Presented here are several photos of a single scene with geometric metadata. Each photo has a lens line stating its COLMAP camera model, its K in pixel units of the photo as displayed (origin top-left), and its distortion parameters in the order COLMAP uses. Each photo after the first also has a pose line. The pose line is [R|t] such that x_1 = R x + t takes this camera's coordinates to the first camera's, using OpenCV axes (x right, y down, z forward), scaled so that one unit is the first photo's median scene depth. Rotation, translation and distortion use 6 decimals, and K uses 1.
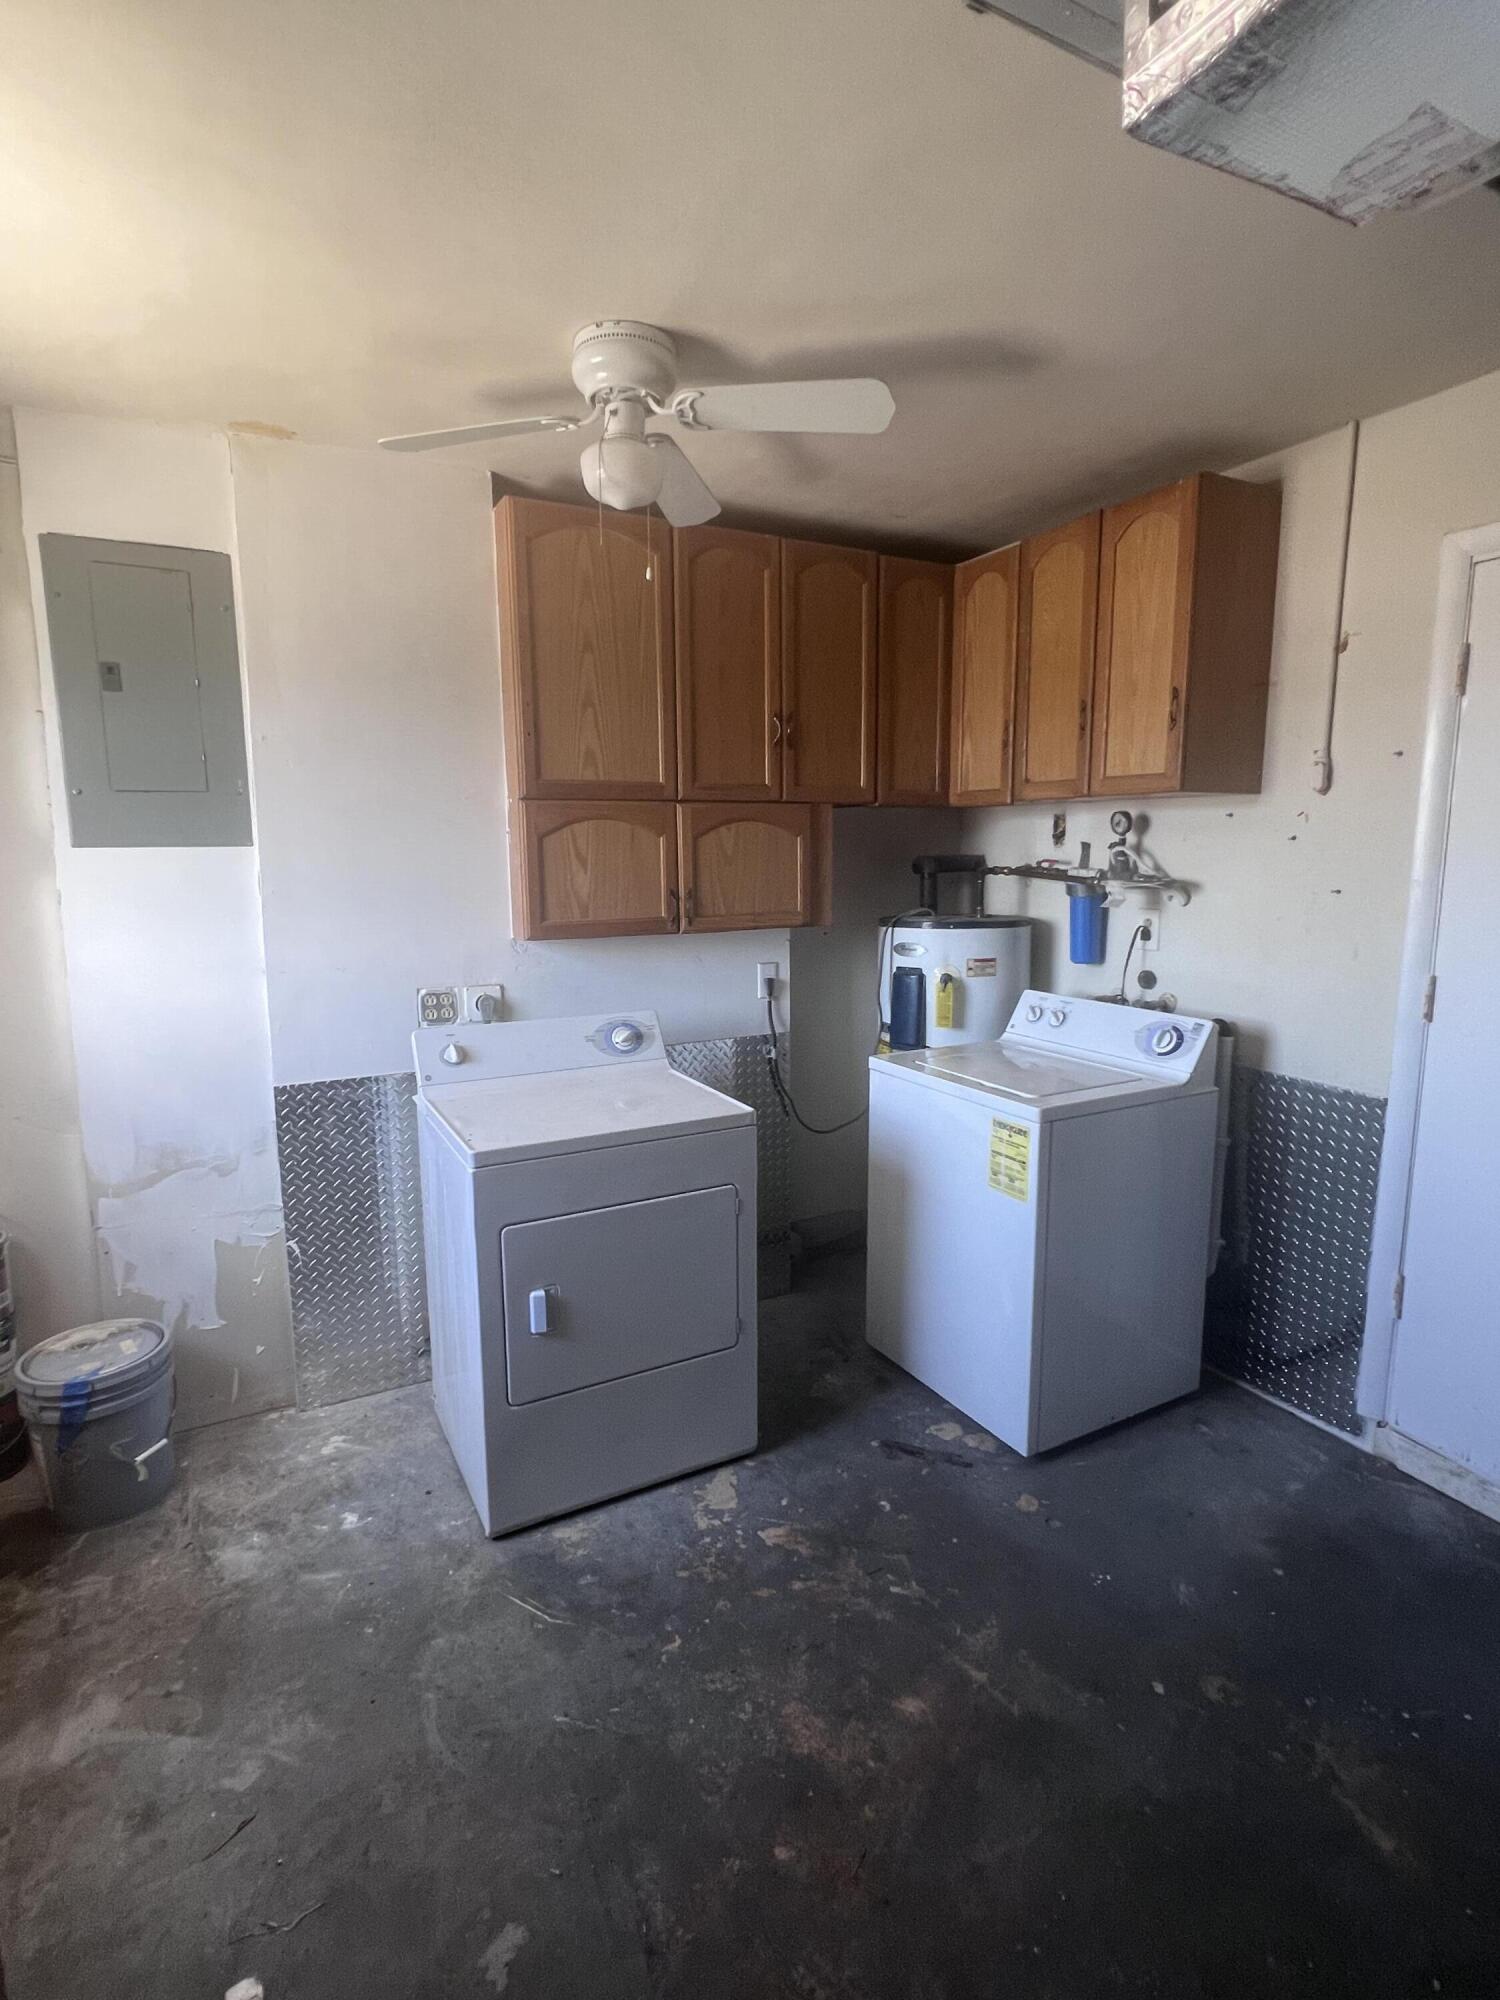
lens RADIAL K [[1039.9, 0, 755.3], [0, 1039.9, 1003.8], [0, 0, 1]] dist [-0.003483, 0.002867]
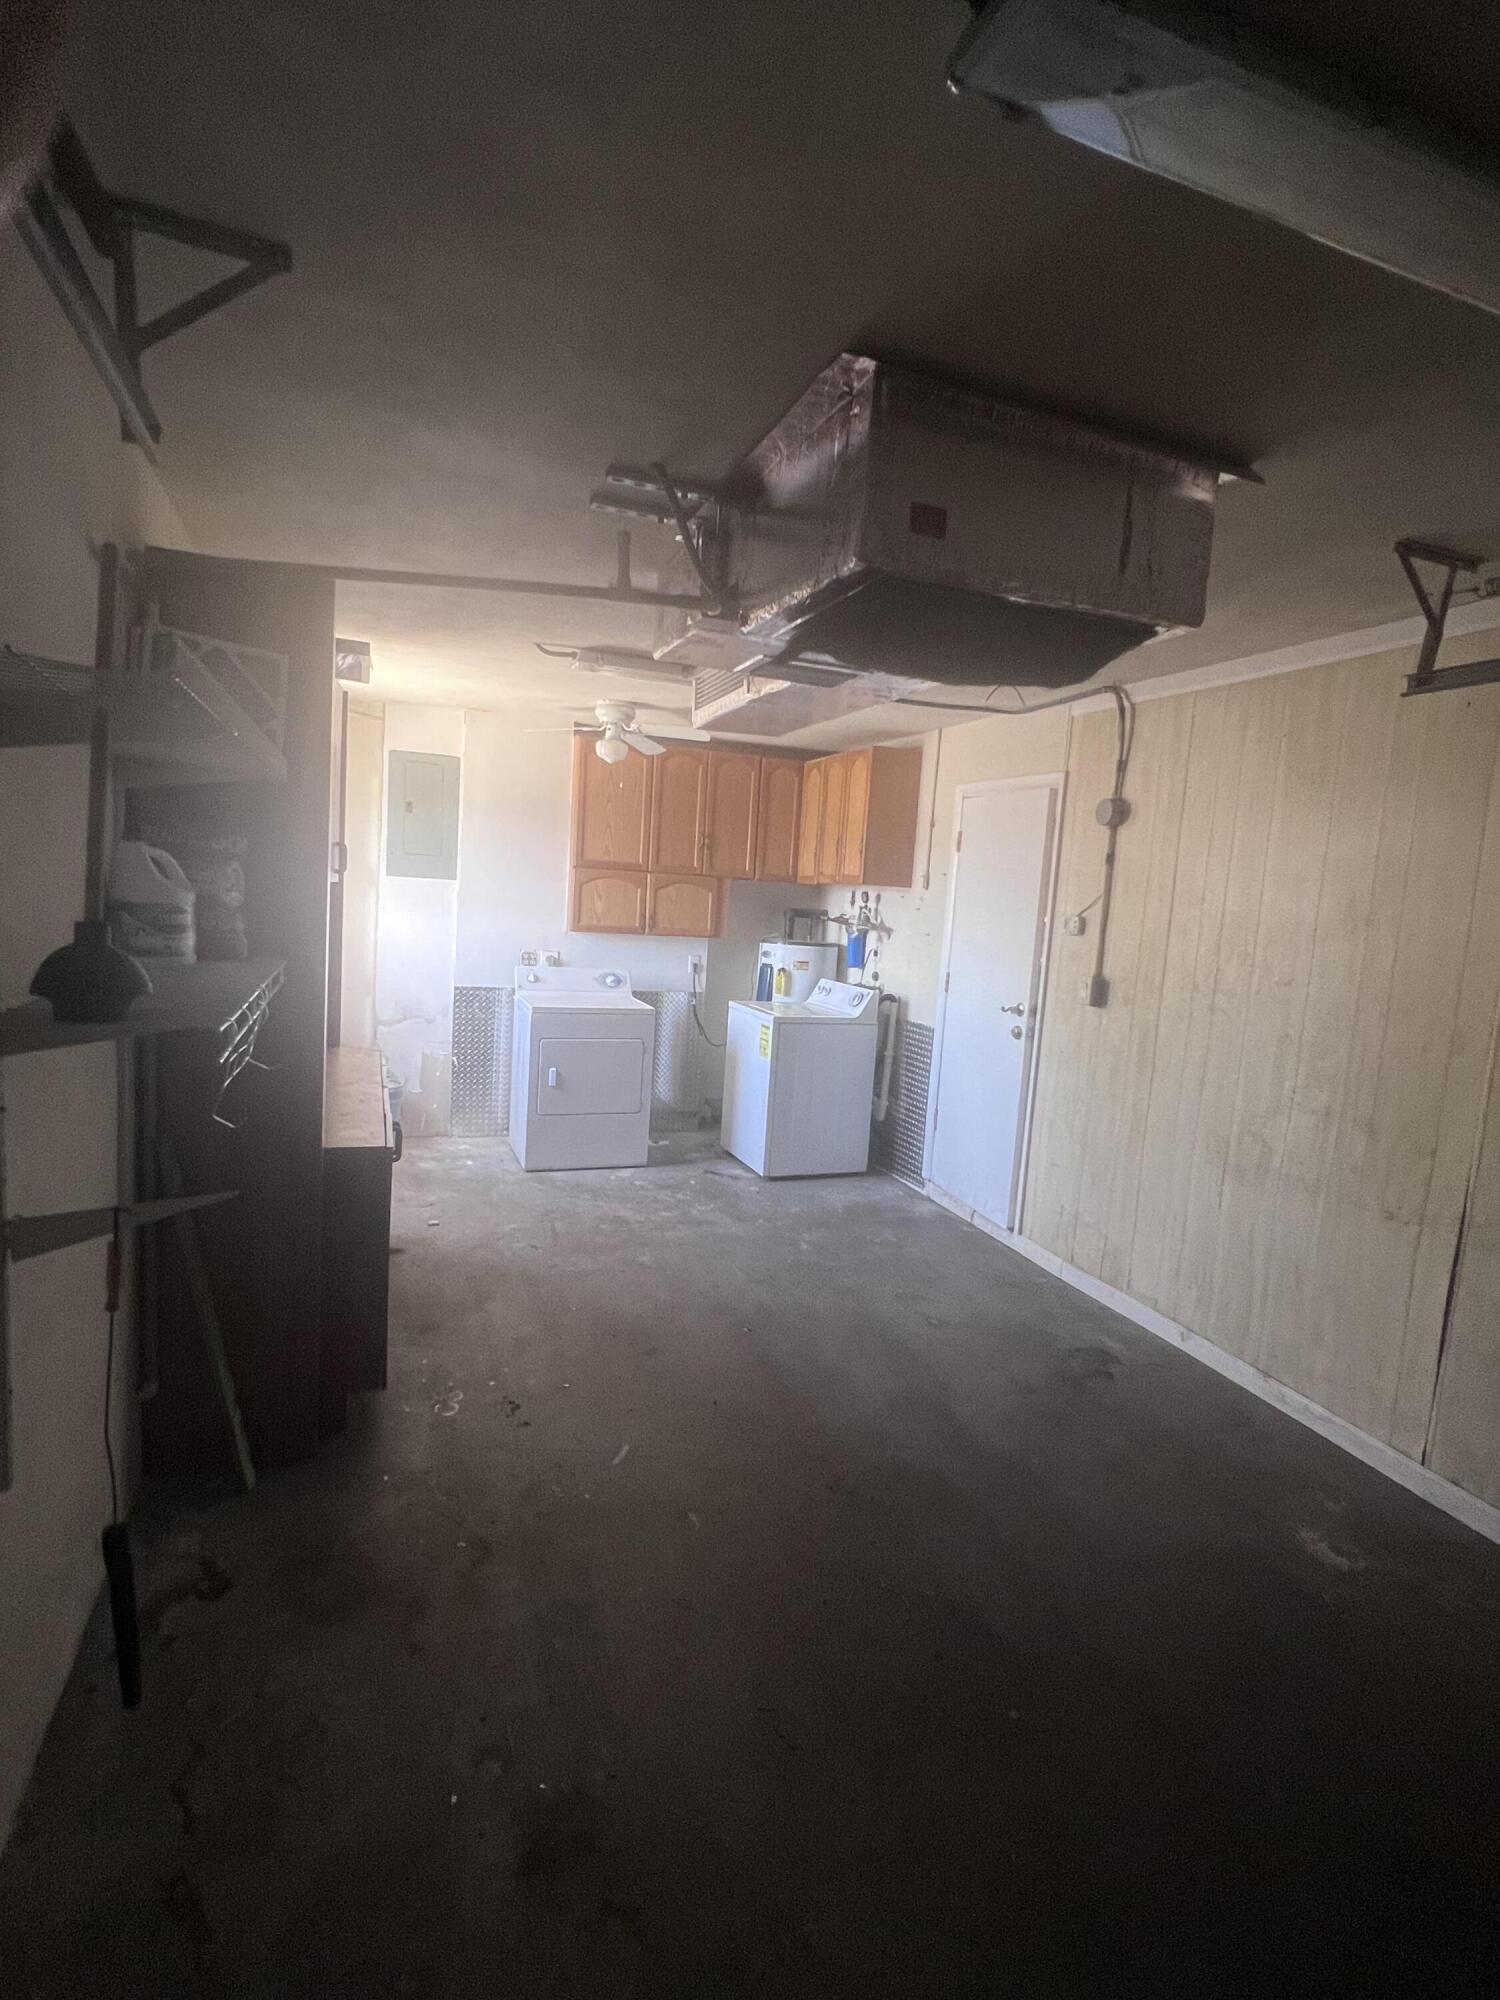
lens RADIAL K [[1039.9, 0, 751.8], [0, 1039.9, 1002.3], [0, 0, 1]] dist [-0.003483, 0.002867]
pose [[0.989579, 0.082657, -0.117907, 0.422783], [-0.088166, 0.995208, -0.042288, 0.145609], [0.113847, 0.052243, 0.992124, -1.106105]]
